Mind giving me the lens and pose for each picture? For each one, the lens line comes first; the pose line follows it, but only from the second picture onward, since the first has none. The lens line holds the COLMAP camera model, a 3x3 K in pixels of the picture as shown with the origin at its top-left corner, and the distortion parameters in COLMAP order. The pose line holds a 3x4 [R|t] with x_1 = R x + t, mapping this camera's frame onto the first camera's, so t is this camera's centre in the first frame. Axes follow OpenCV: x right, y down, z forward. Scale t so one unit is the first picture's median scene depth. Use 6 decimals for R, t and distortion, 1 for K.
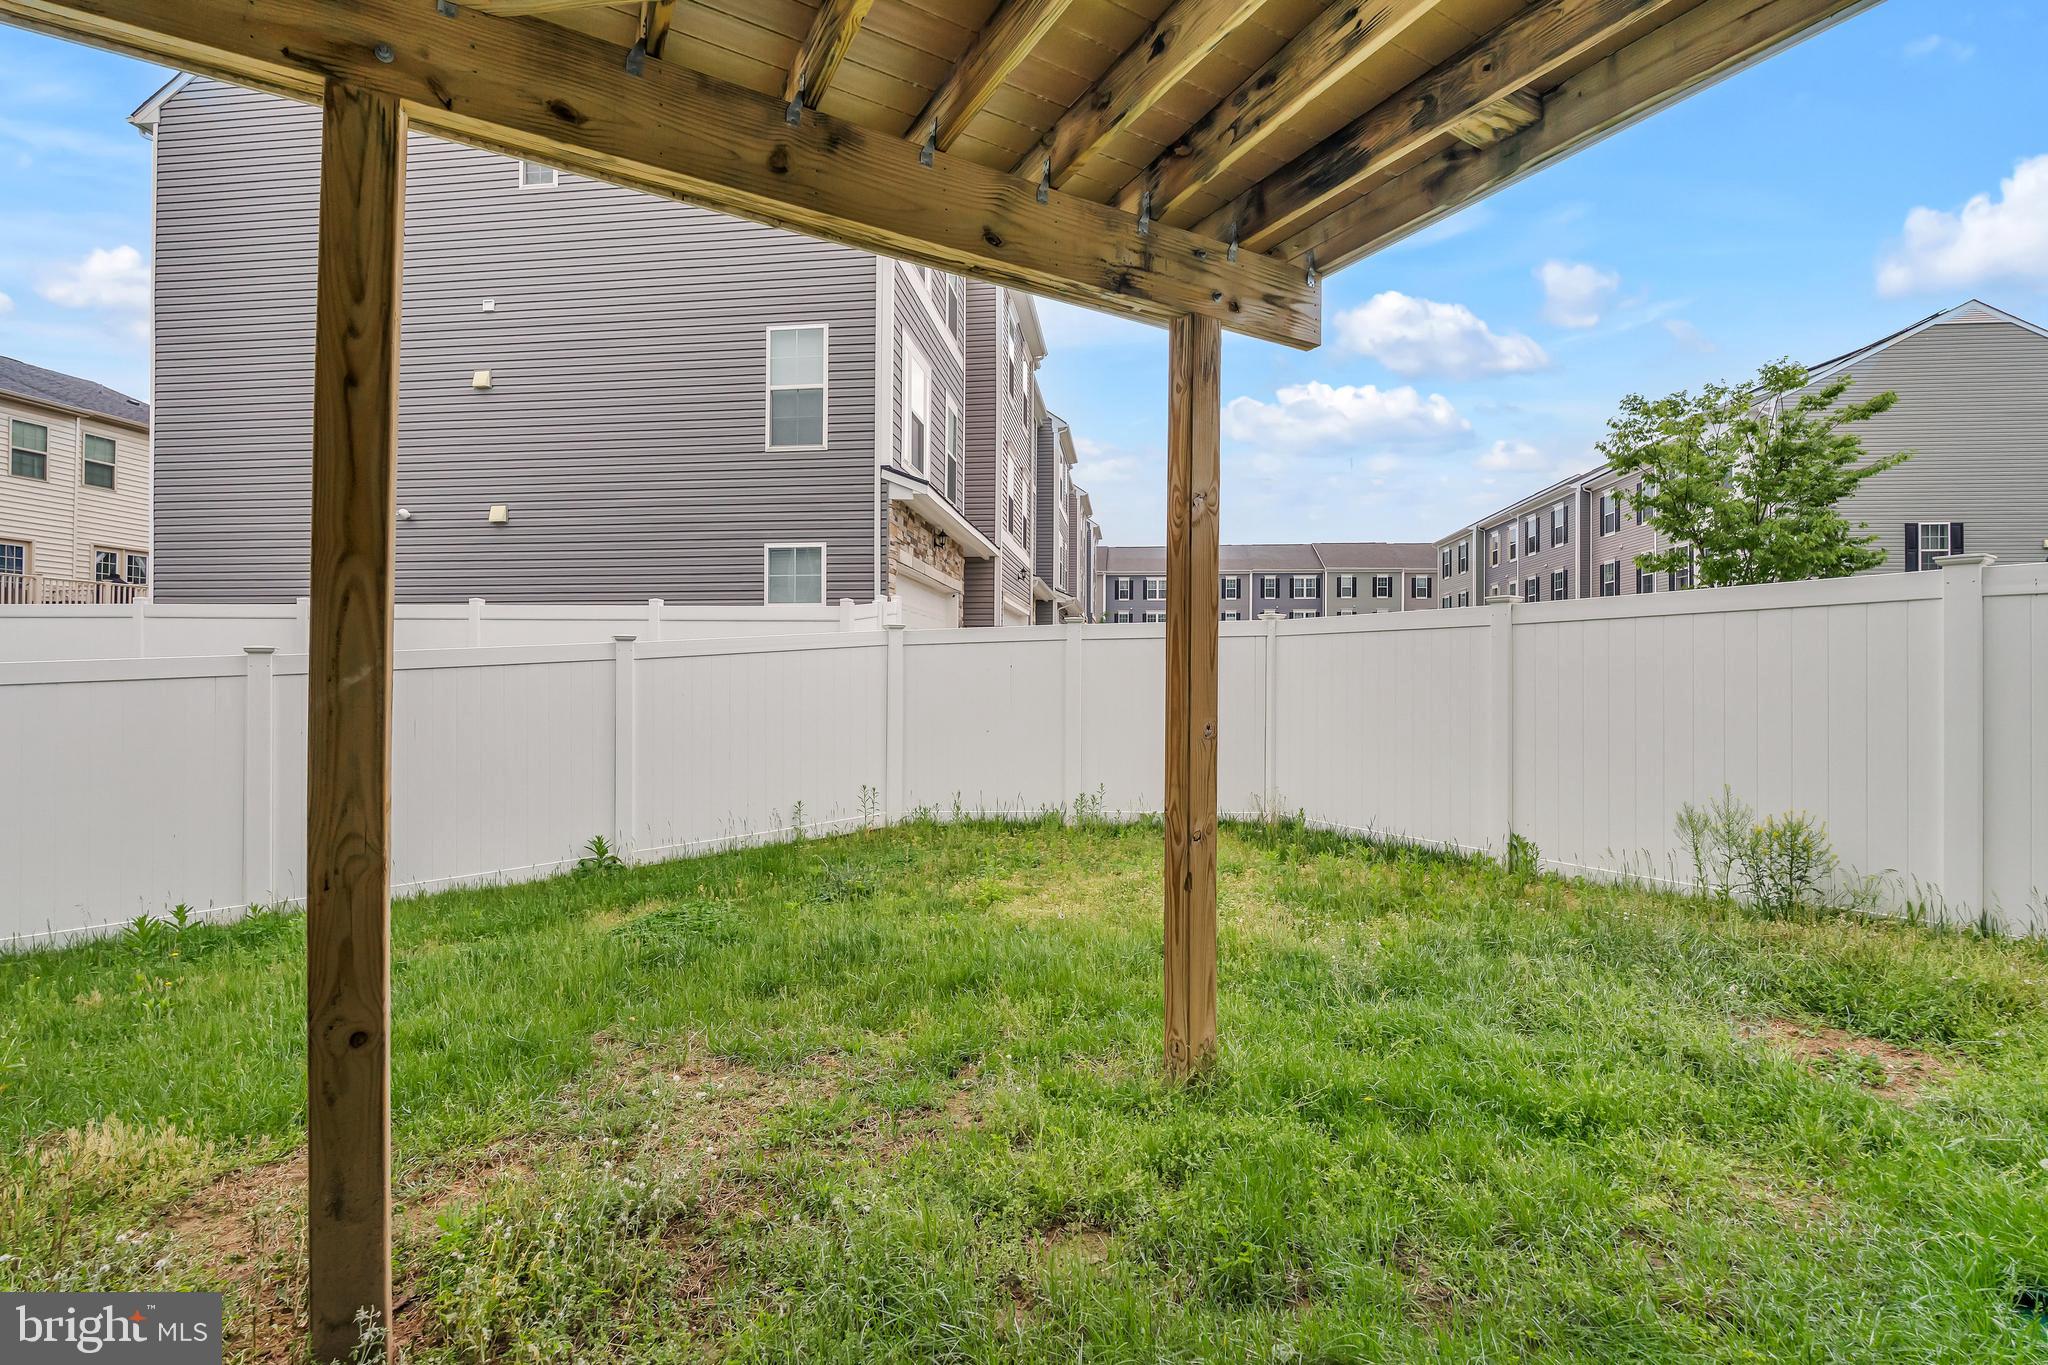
lens RADIAL K [[929.1, 0, 1019.3], [0, 929.1, 687.5], [0, 0, 1]] dist [-0.000927, -0.000251]
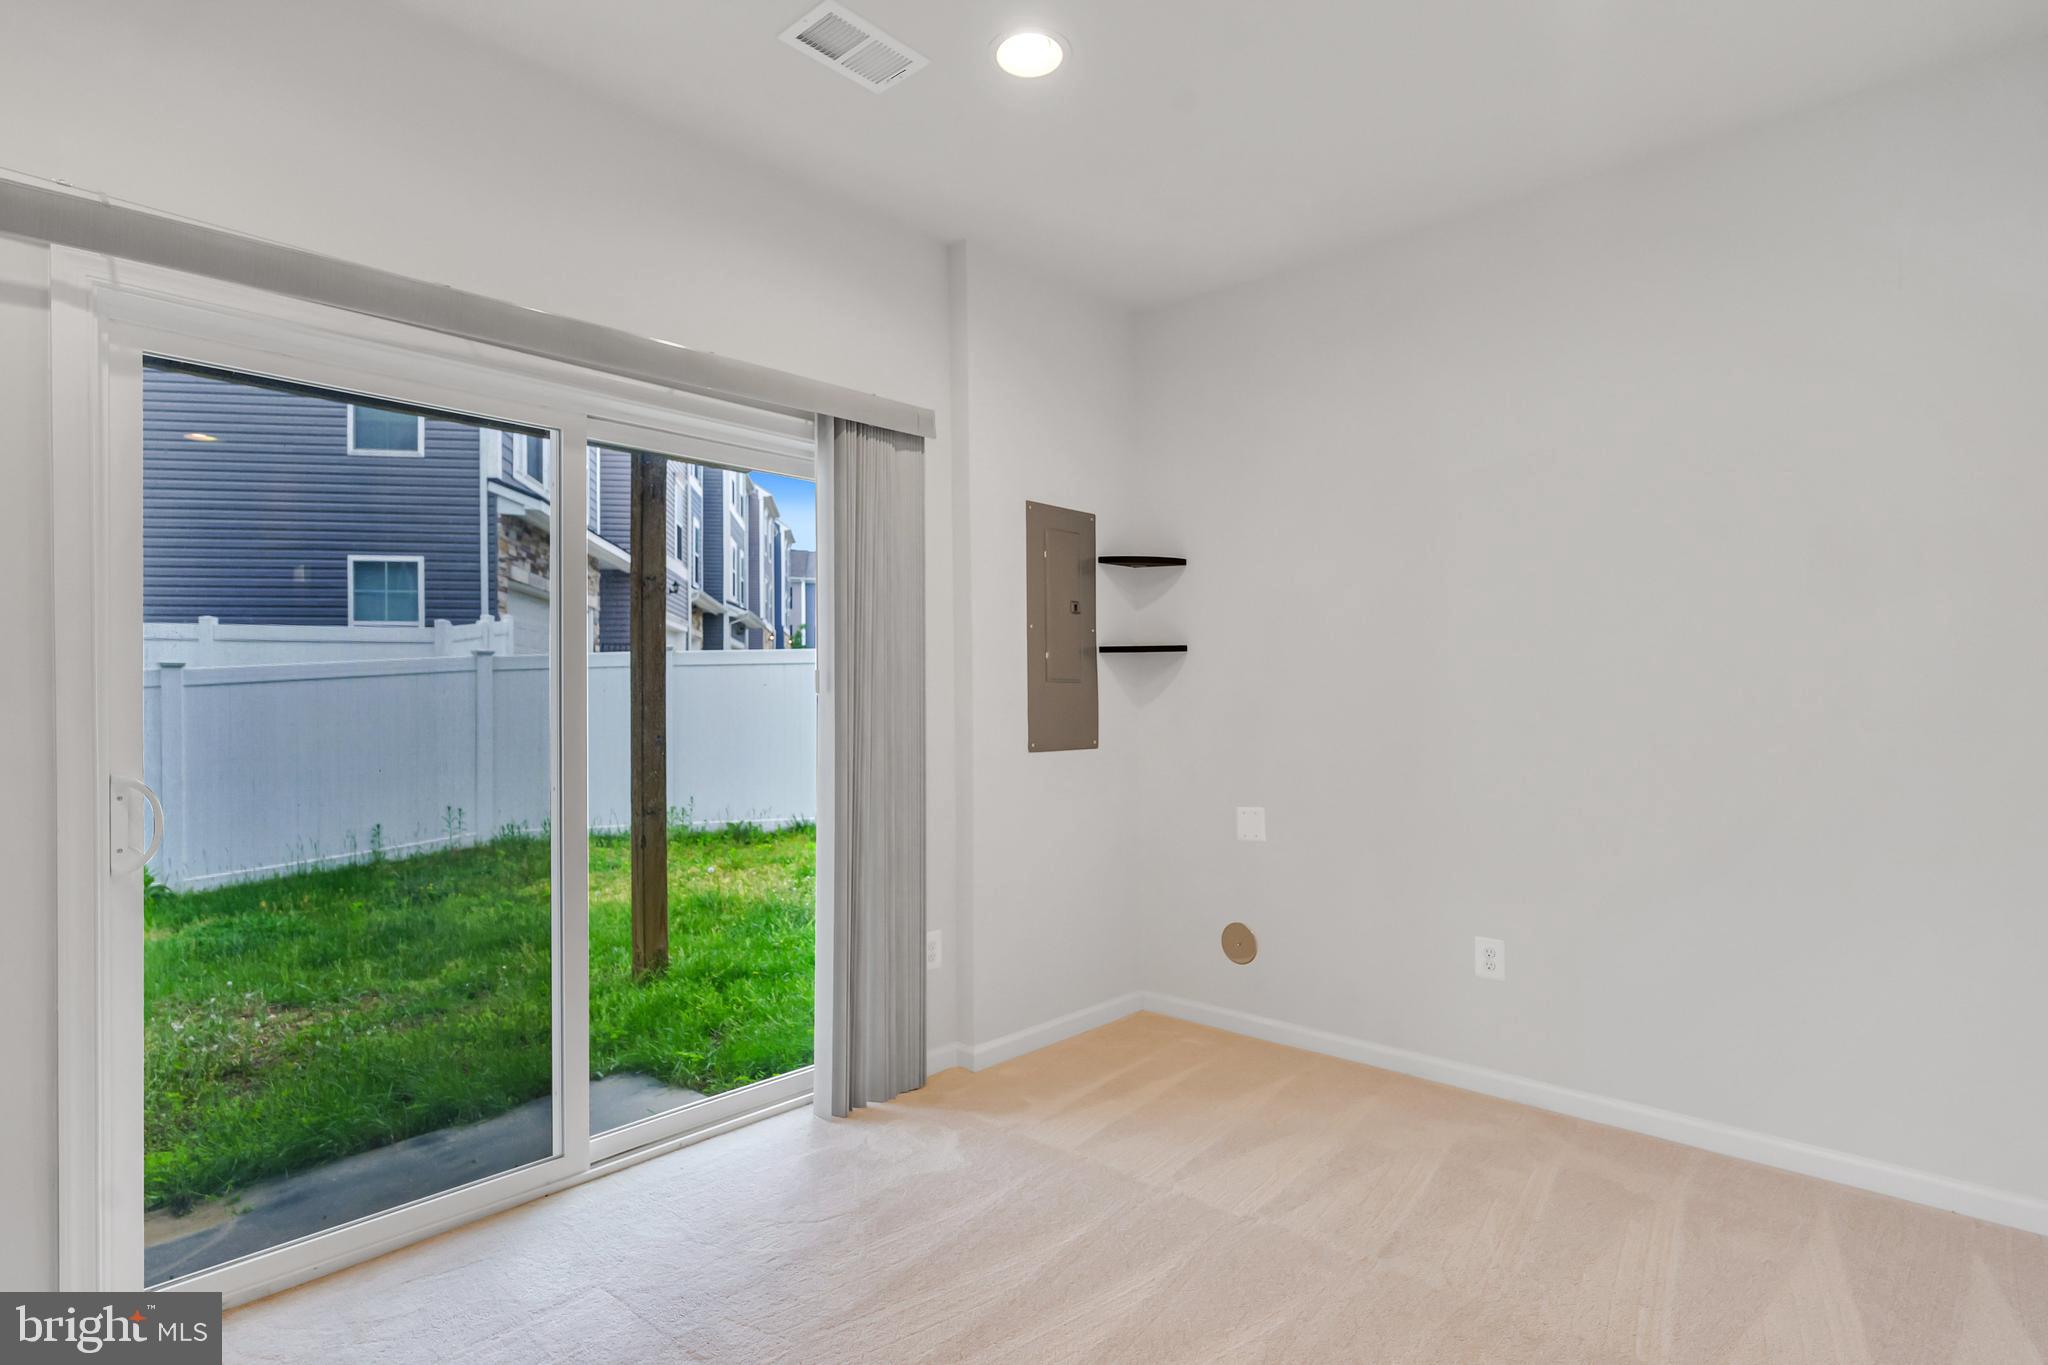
lens RADIAL K [[1033.6, 0, 1026.6], [0, 1033.6, 710.5], [0, 0, 1]] dist [-0.000704, 0.000020]
pose [[0.956172, -0.011032, 0.292598, 0.074142], [0.010296, 0.999939, 0.004058, 0.000260], [-0.292625, -0.000868, 0.956227, -0.190965]]
